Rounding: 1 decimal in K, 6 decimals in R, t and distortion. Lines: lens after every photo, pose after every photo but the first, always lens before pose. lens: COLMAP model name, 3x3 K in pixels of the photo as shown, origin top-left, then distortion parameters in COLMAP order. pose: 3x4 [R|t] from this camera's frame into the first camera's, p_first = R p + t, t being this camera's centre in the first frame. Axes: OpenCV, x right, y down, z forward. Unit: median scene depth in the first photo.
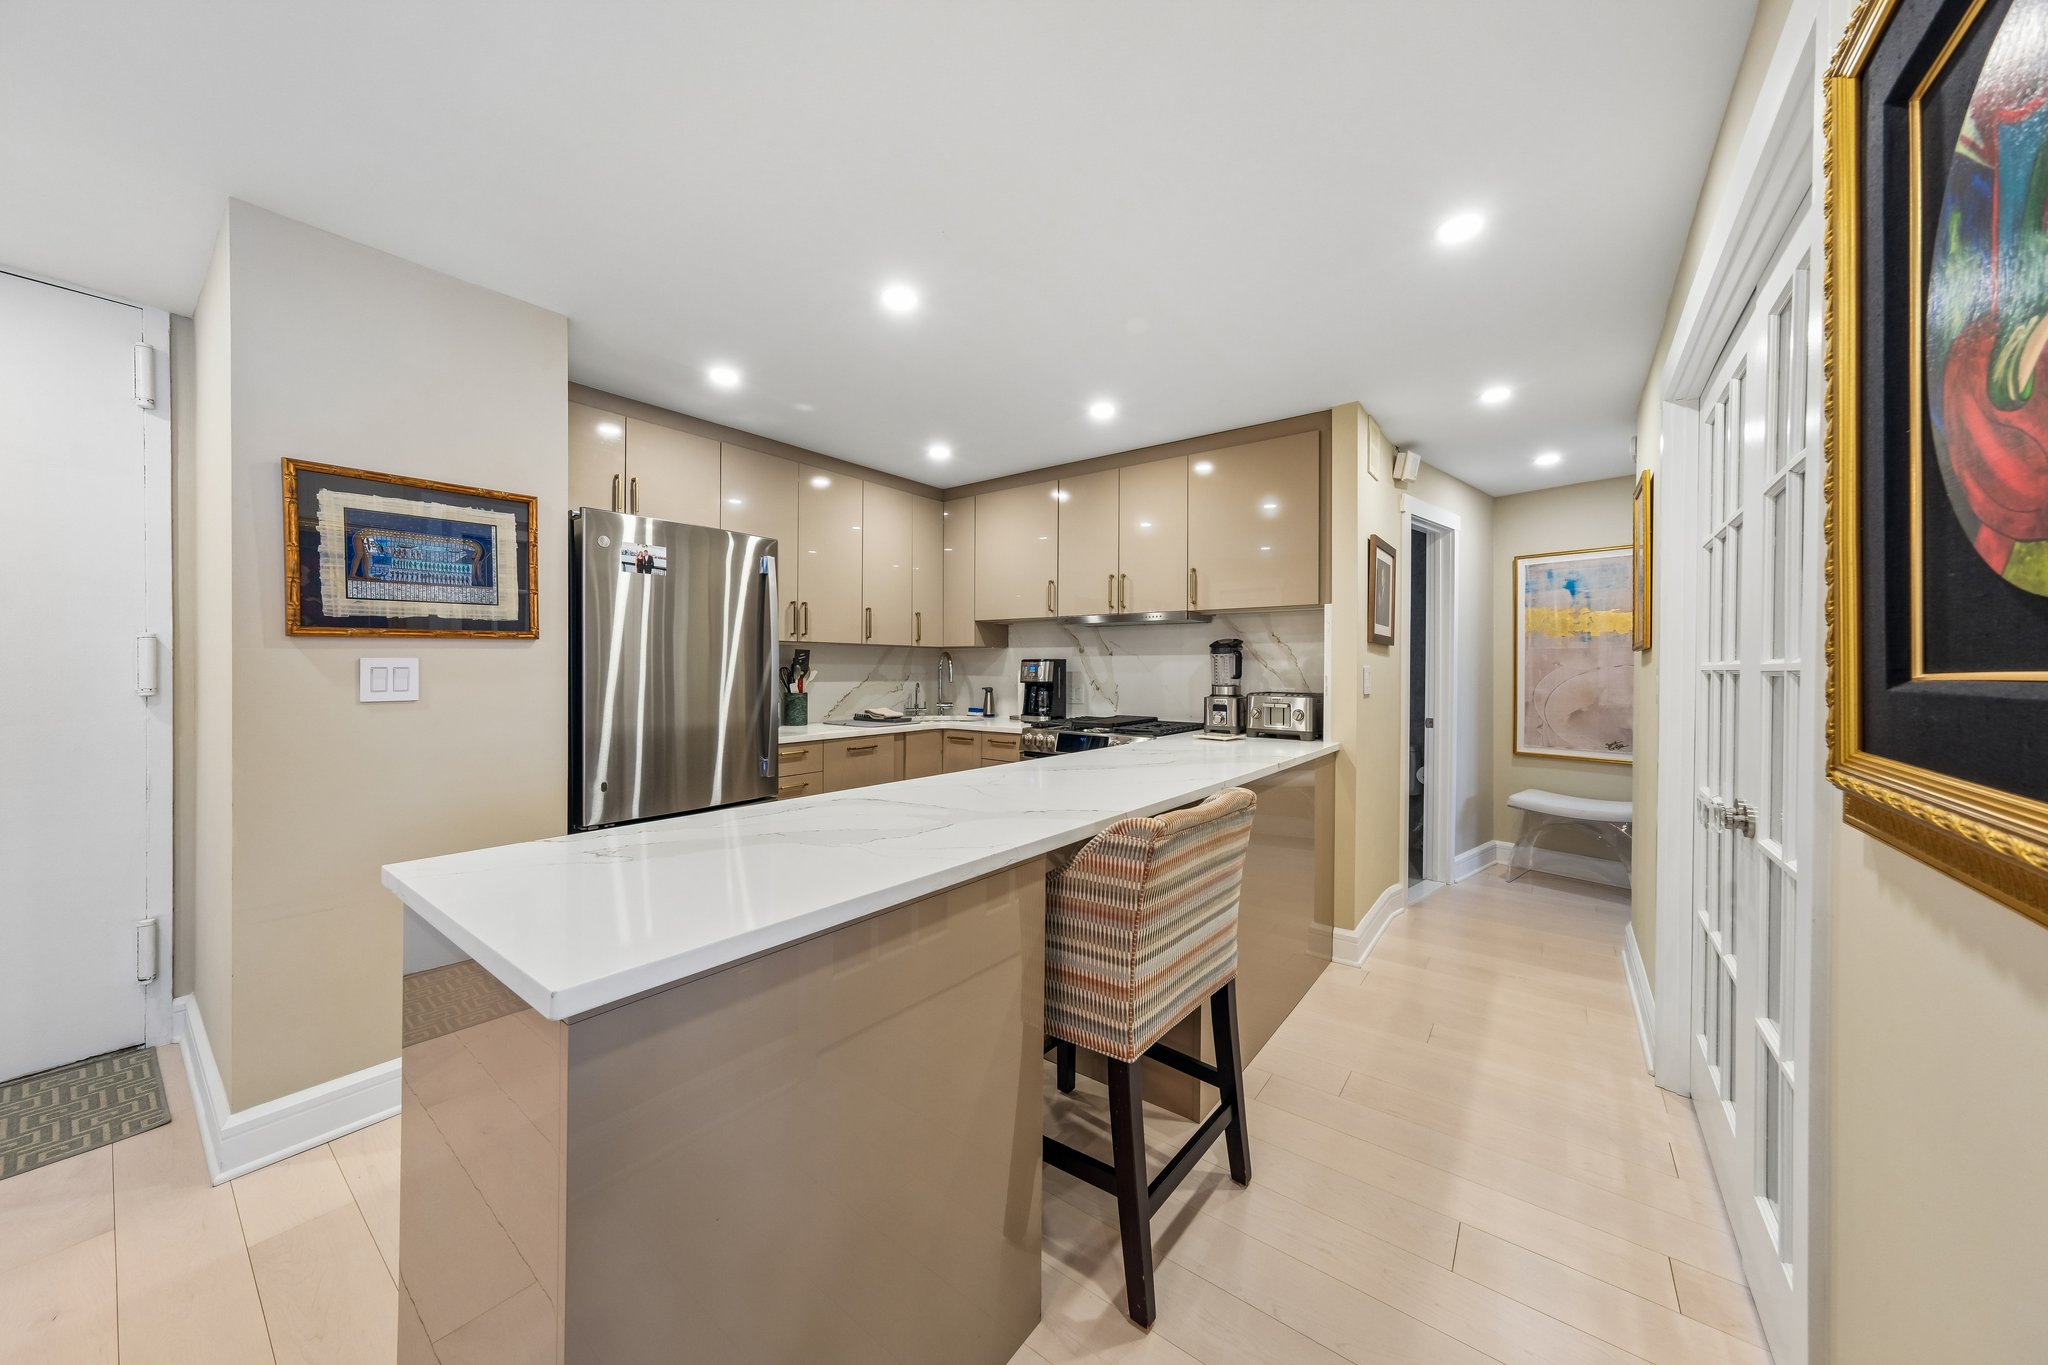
lens RADIAL K [[707.9, 0, 1024.7], [0, 707.9, 674.1], [0, 0, 1]] dist [0.000938, 0.000092]
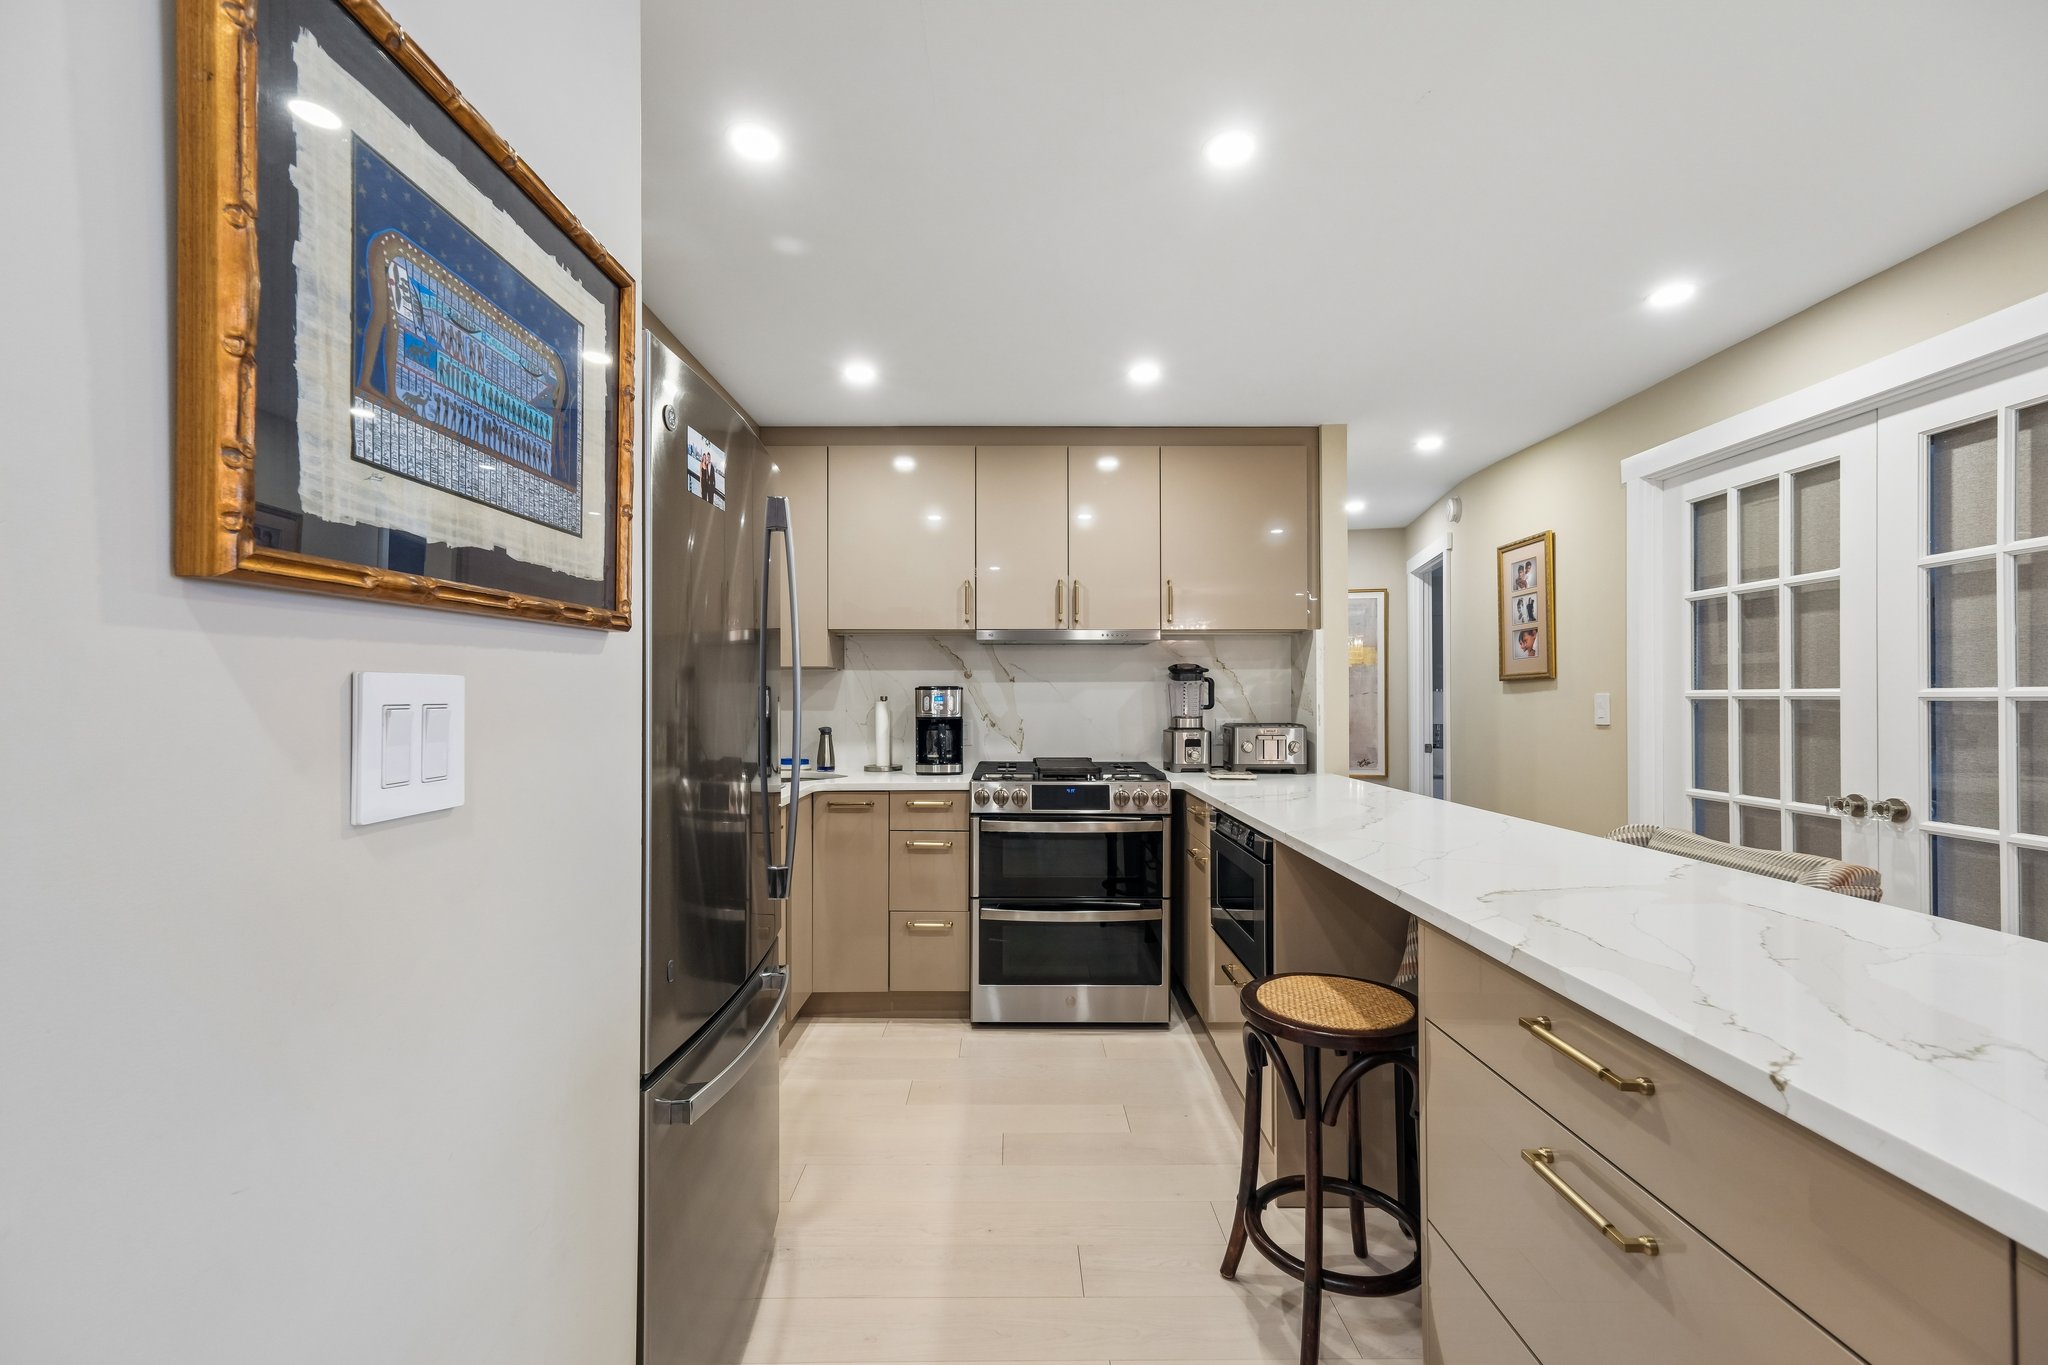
lens RADIAL K [[835.5, 0, 1021.1], [0, 835.5, 700.2], [0, 0, 1]] dist [-0.000730, -0.000104]
pose [[0.793542, -0.006459, 0.608481, -0.567564], [0.010226, 0.999944, -0.002721, -0.004697], [-0.608429, 0.008382, 0.793564, 0.345679]]
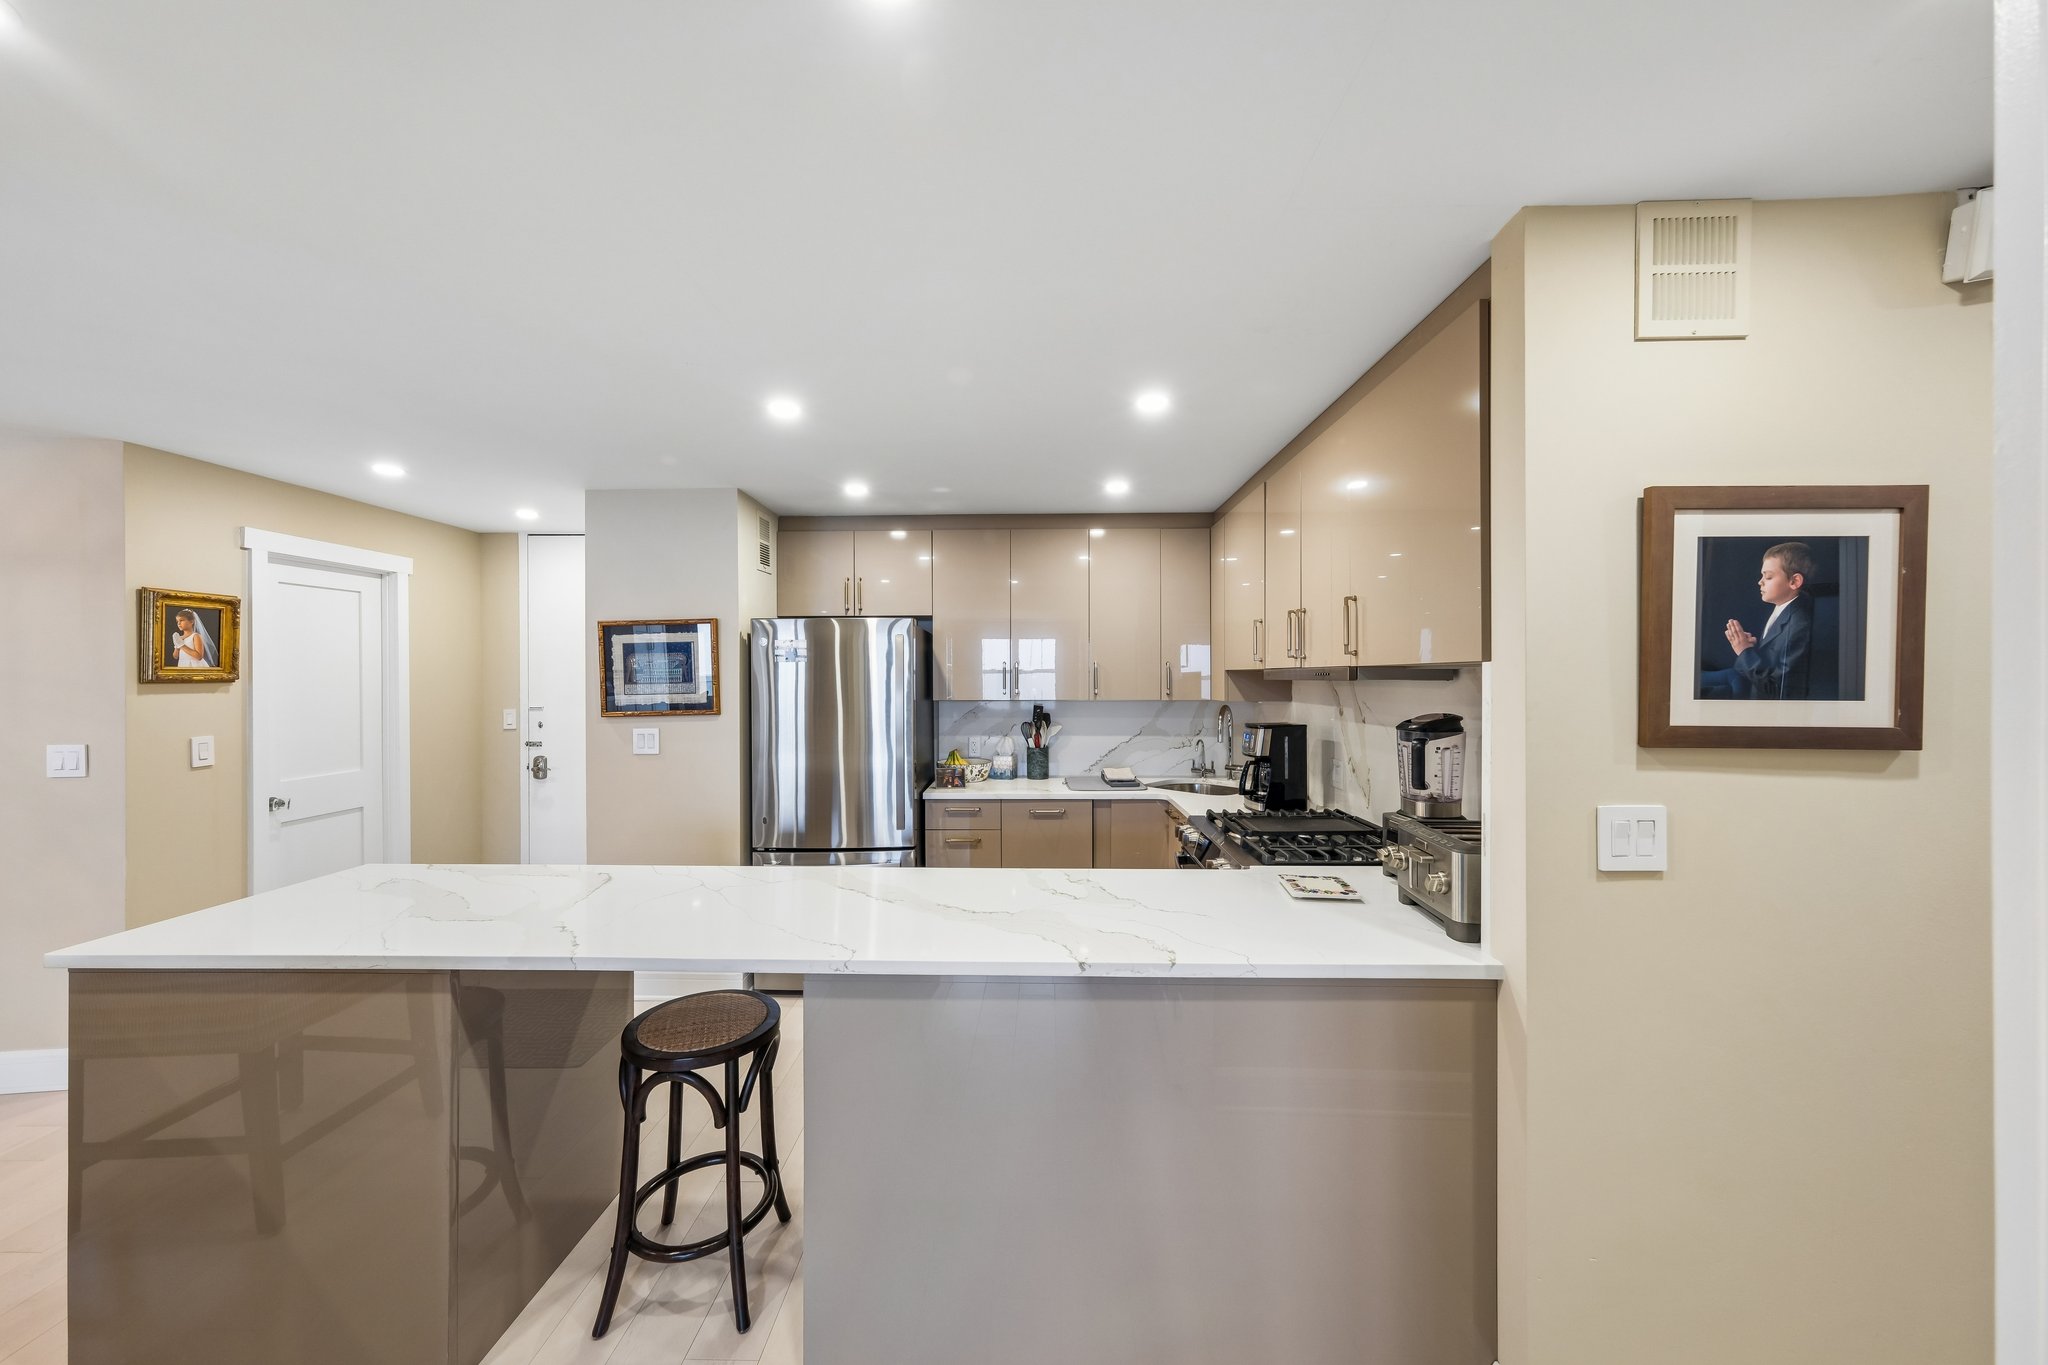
lens RADIAL K [[705.0, 0, 1020.2], [0, 705.0, 692.0], [0, 0, 1]] dist [0.000252, 0.000043]
pose [[0.584855, 0.013044, -0.811033, 0.616807], [-0.001945, 0.999890, 0.014680, -0.084964], [0.811135, -0.007008, 0.584817, 0.463381]]
